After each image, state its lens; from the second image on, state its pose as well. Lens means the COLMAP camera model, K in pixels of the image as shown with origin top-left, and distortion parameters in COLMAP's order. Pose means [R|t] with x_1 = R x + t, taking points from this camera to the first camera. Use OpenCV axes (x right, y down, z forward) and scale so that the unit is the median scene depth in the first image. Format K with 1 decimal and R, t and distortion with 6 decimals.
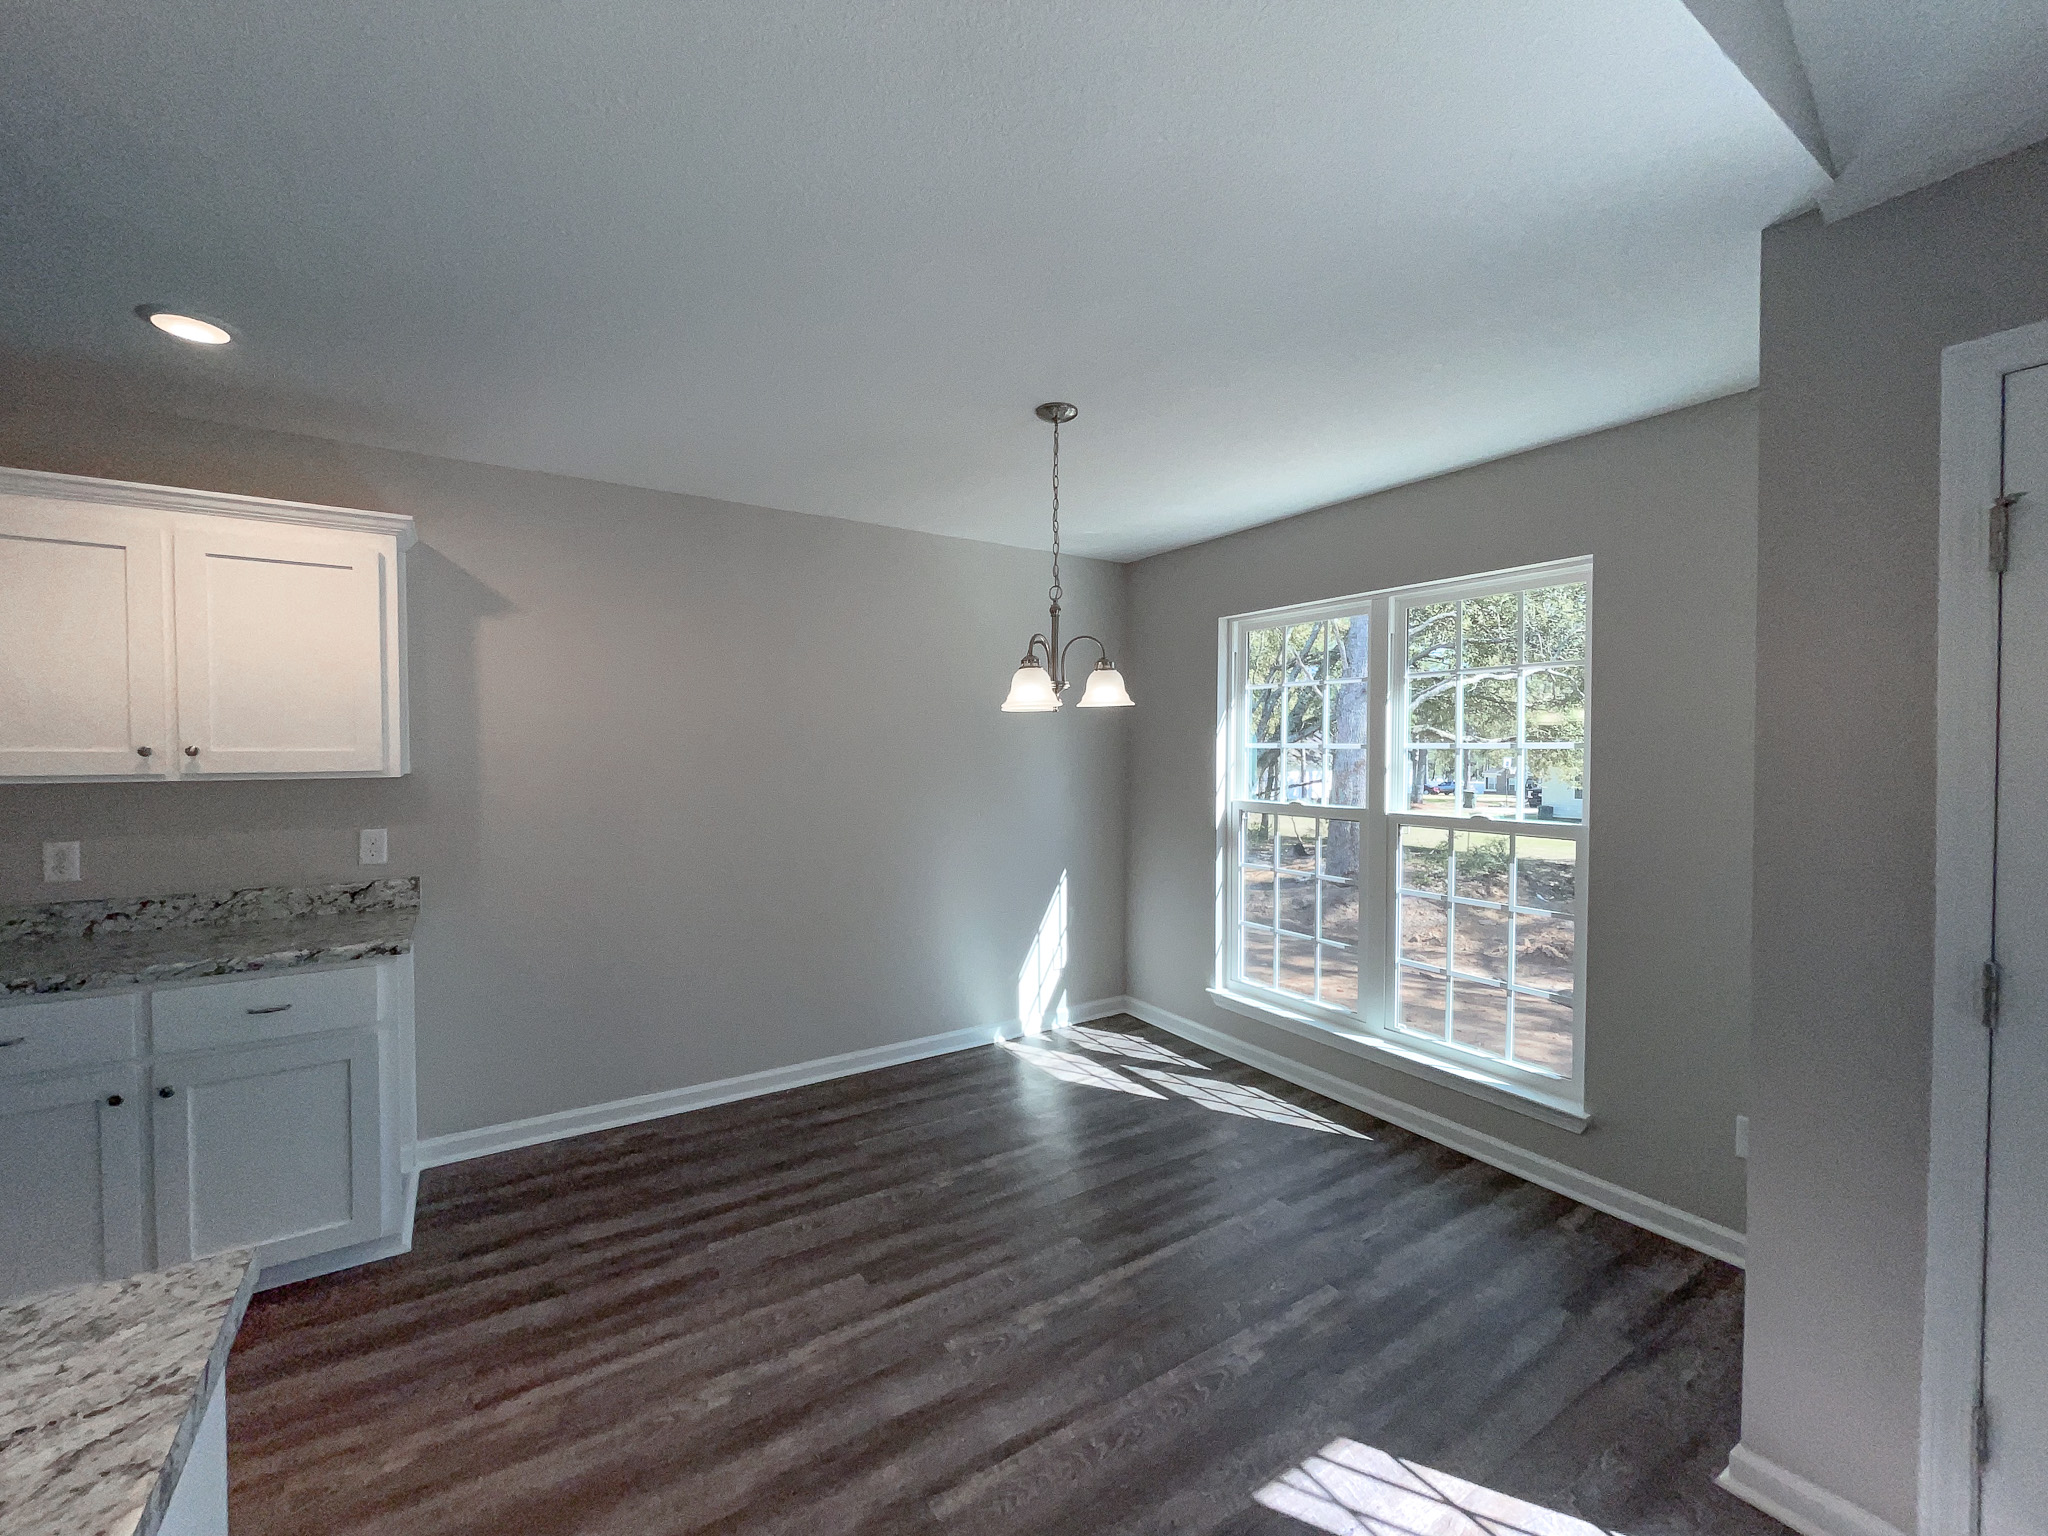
lens RADIAL K [[824.1, 0, 1010.2], [0, 824.1, 764.8], [0, 0, 1]] dist [-0.000745, -0.001263]
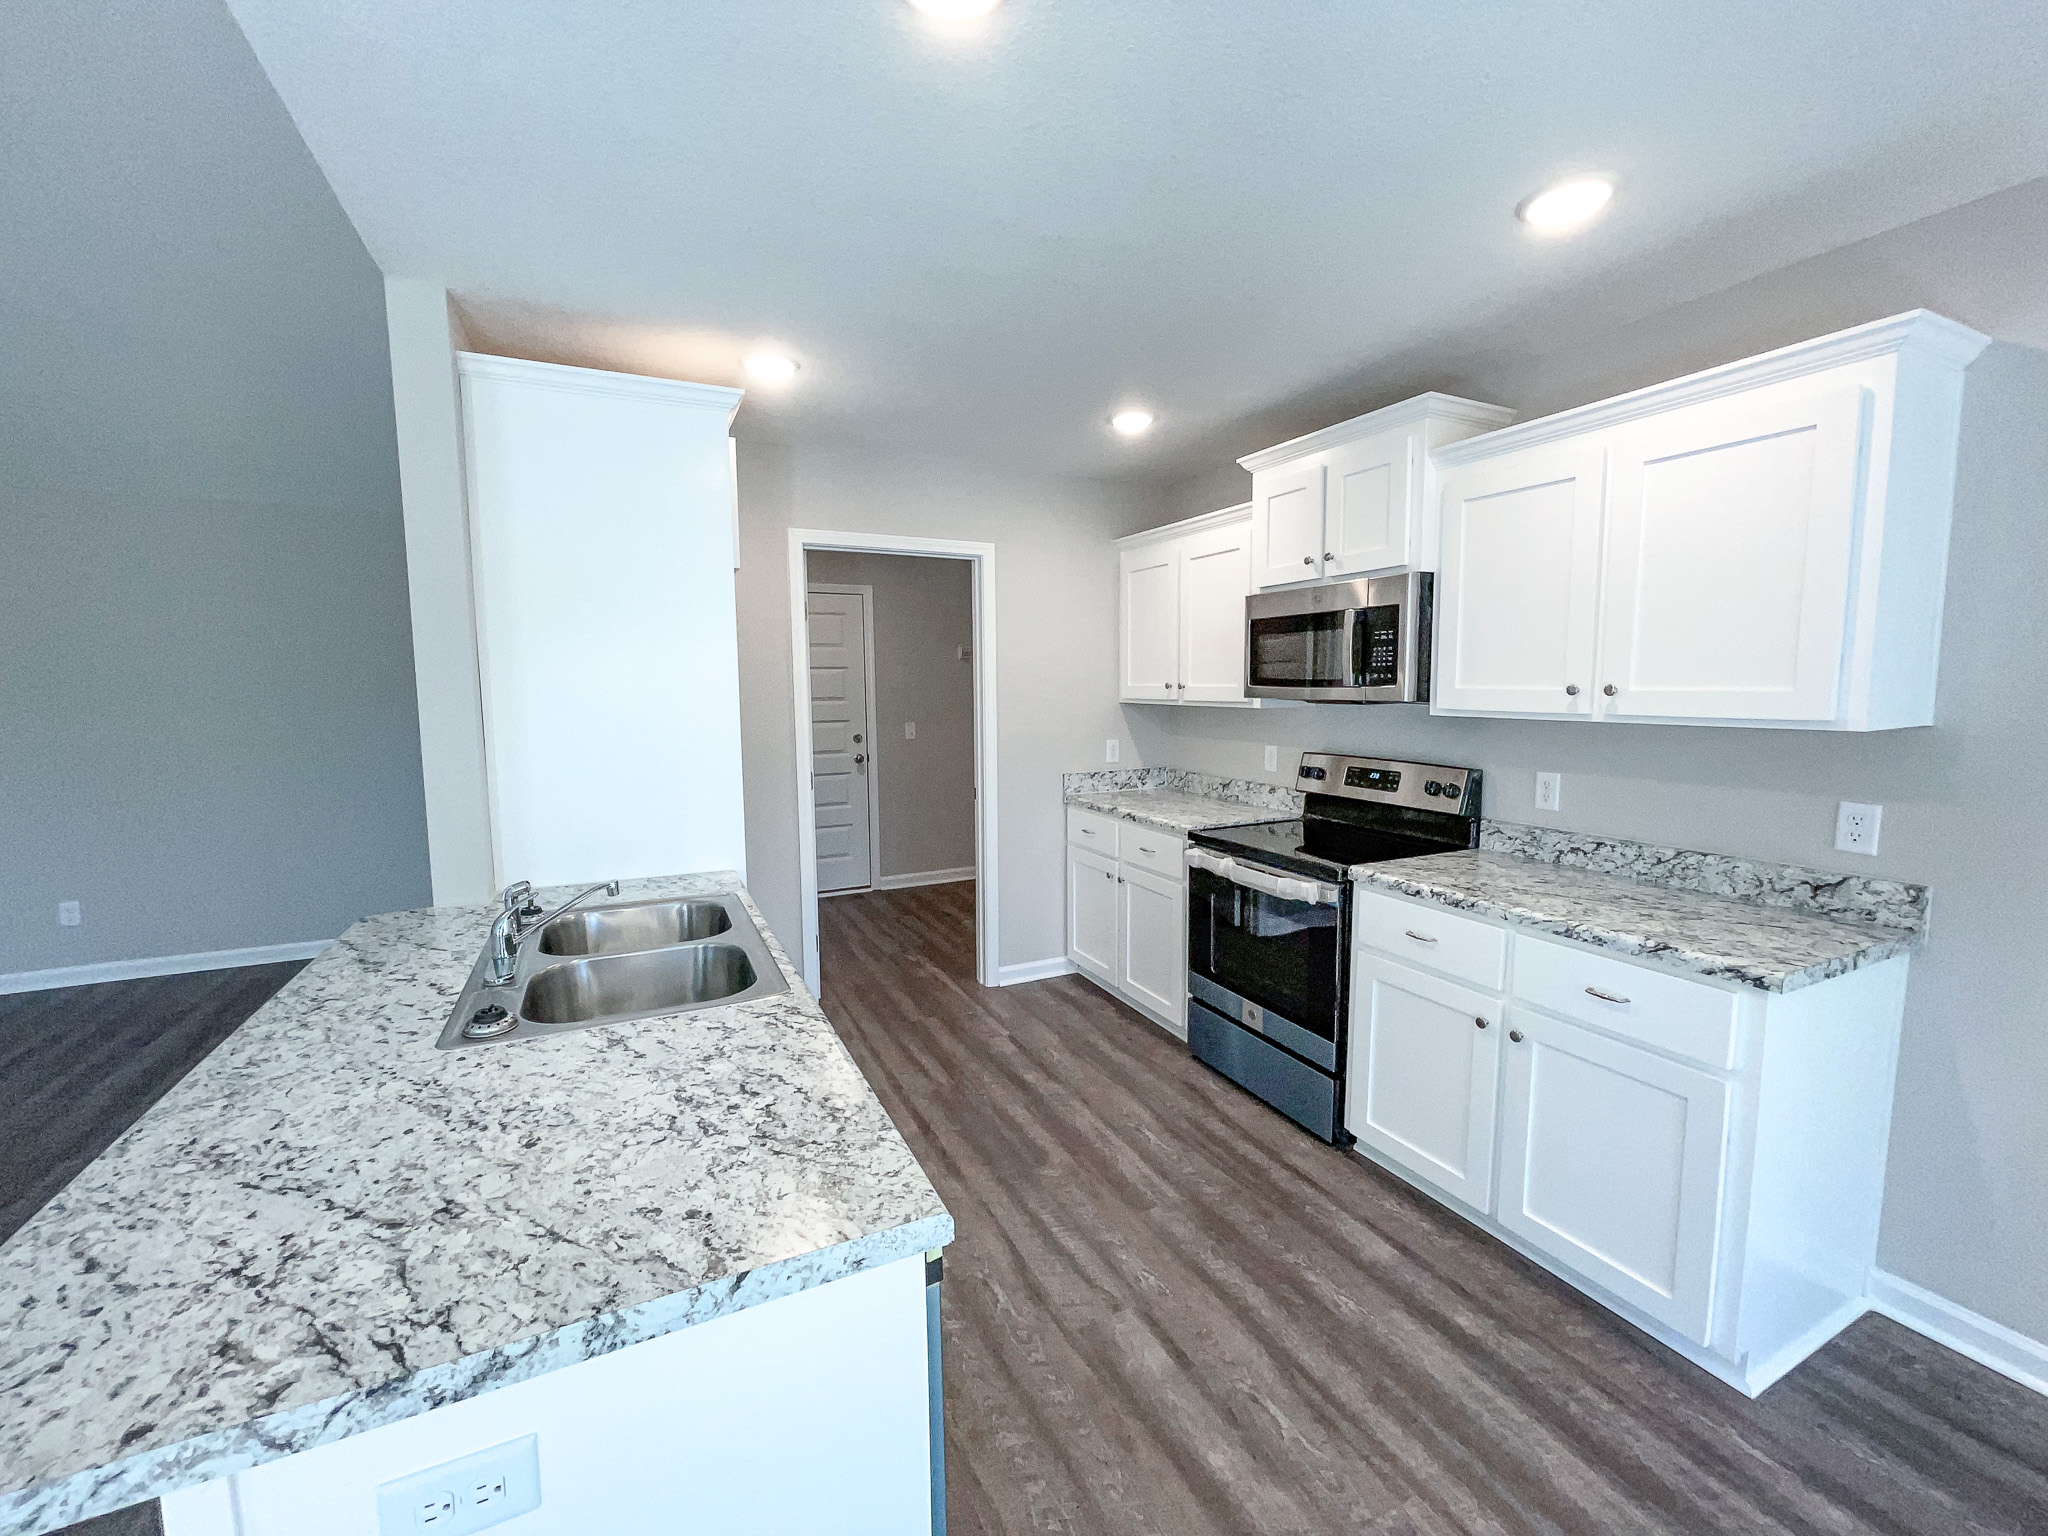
lens RADIAL K [[824.1, 0, 1017.4], [0, 824.1, 763.7], [0, 0, 1]] dist [-0.000745, -0.001263]
pose [[-0.128084, 0.099871, -0.986722, -0.002277], [-0.012345, 0.994679, 0.102279, -0.019431], [0.991686, 0.025281, -0.126170, 0.441642]]
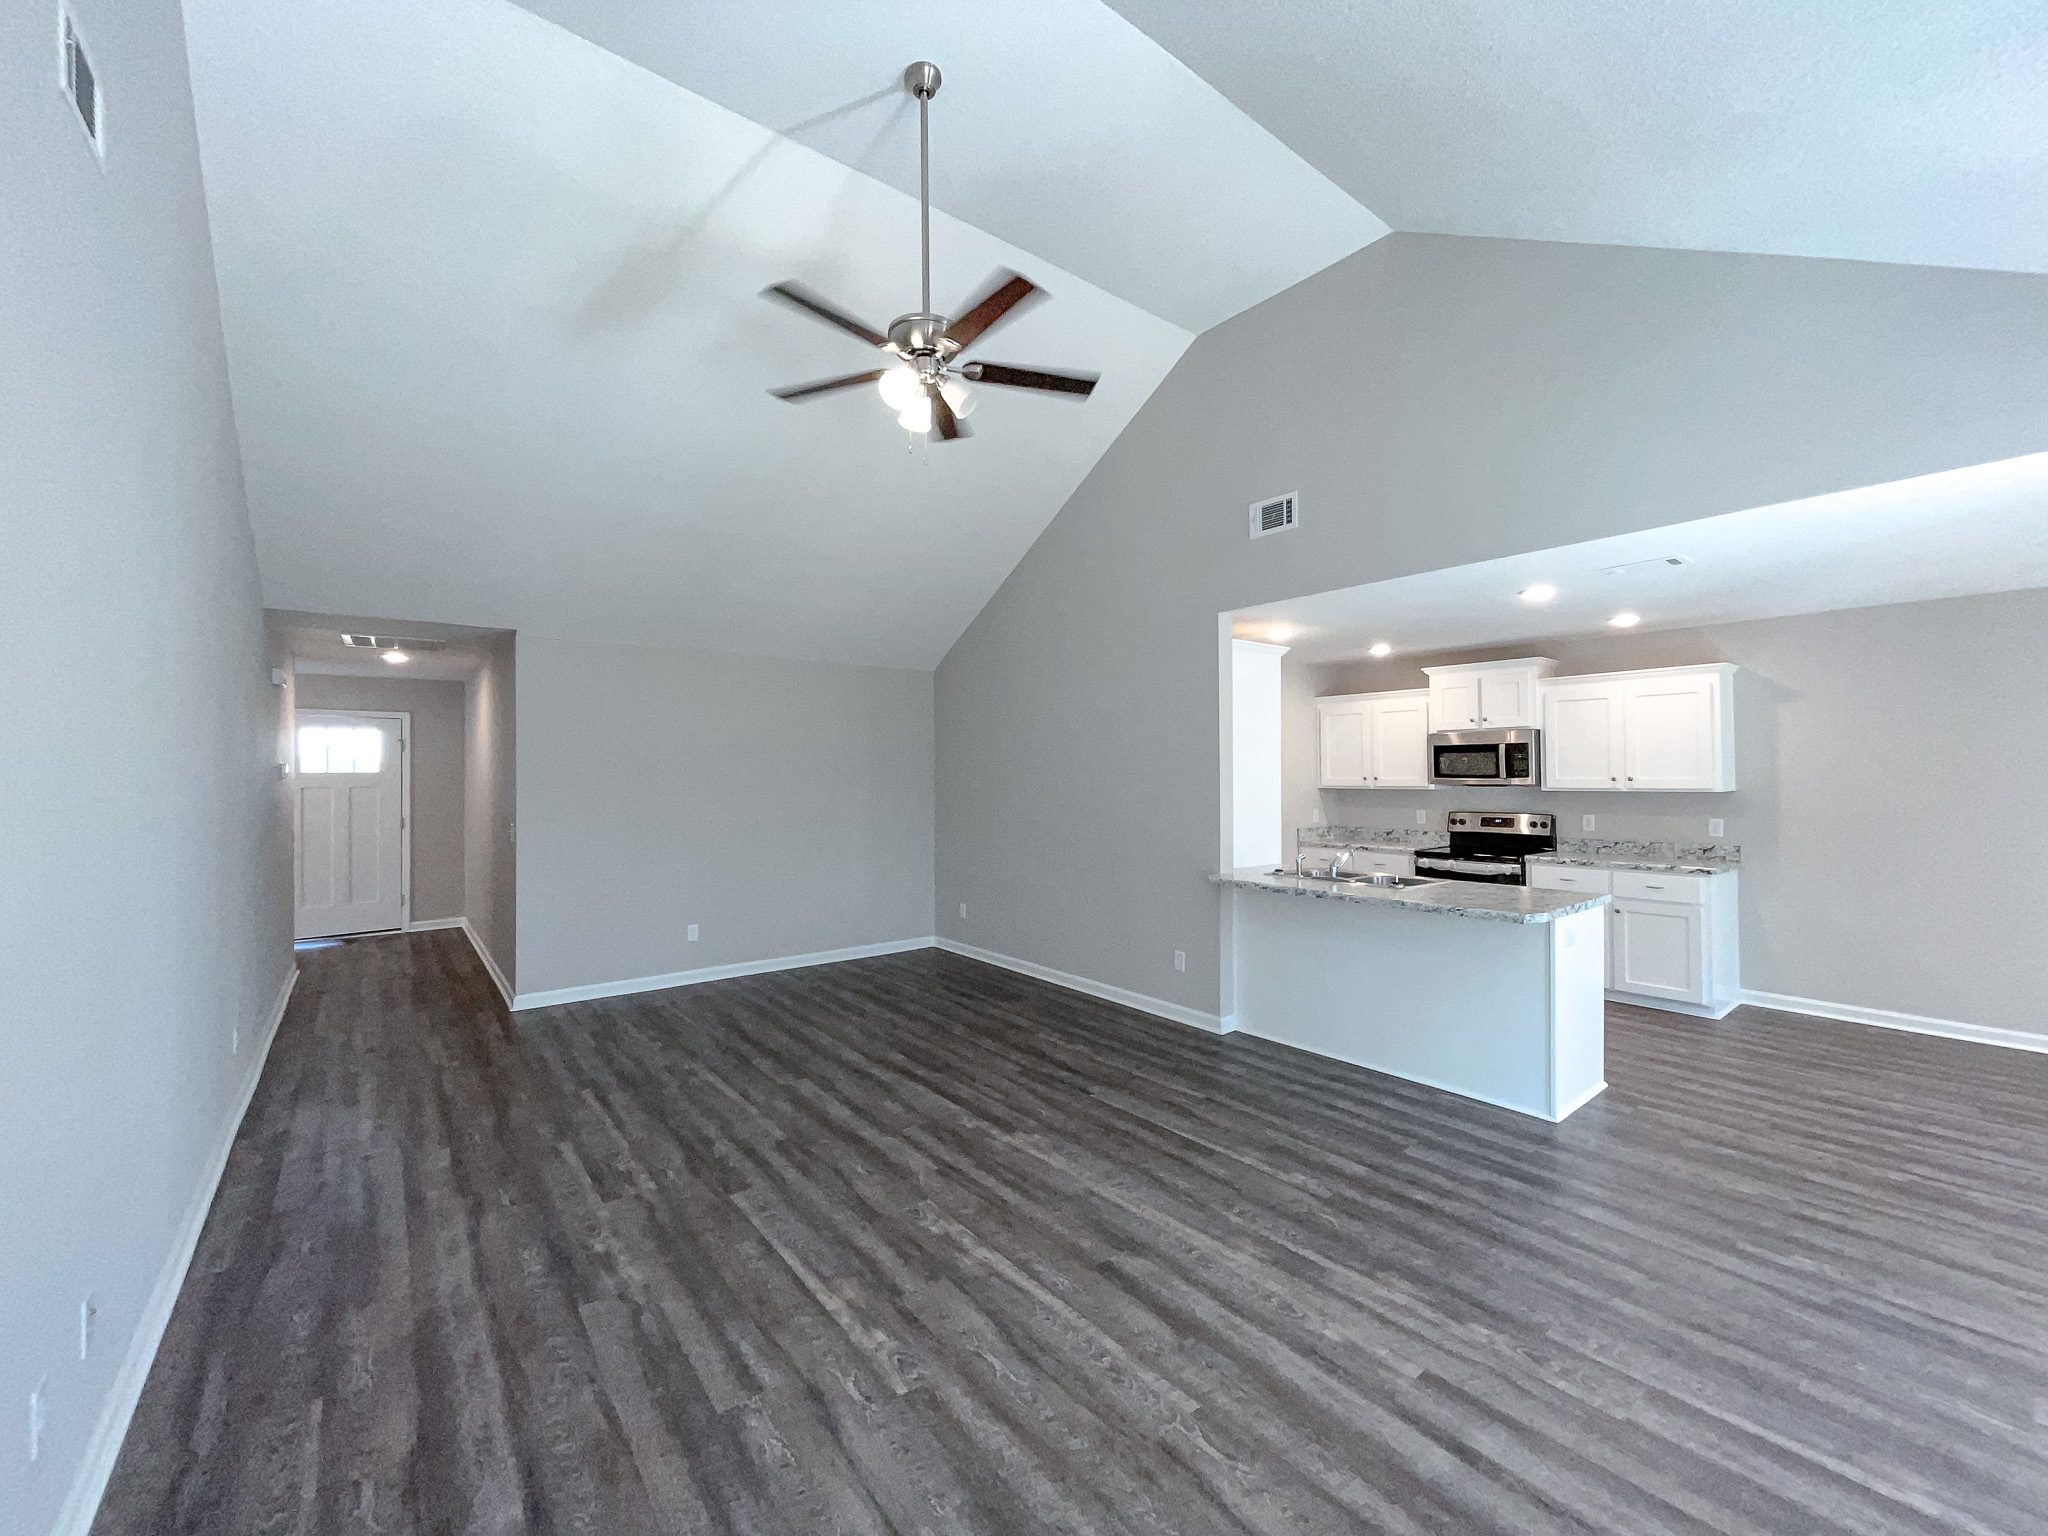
lens RADIAL K [[824.1, 0, 1013.4], [0, 824.1, 761.2], [0, 0, 1]] dist [-0.000745, -0.001263]
pose [[0.087189, -0.018326, -0.996023, 1.176248], [-0.013056, 0.999724, -0.019537, 0.002565], [0.996106, 0.014708, 0.086926, -0.947843]]
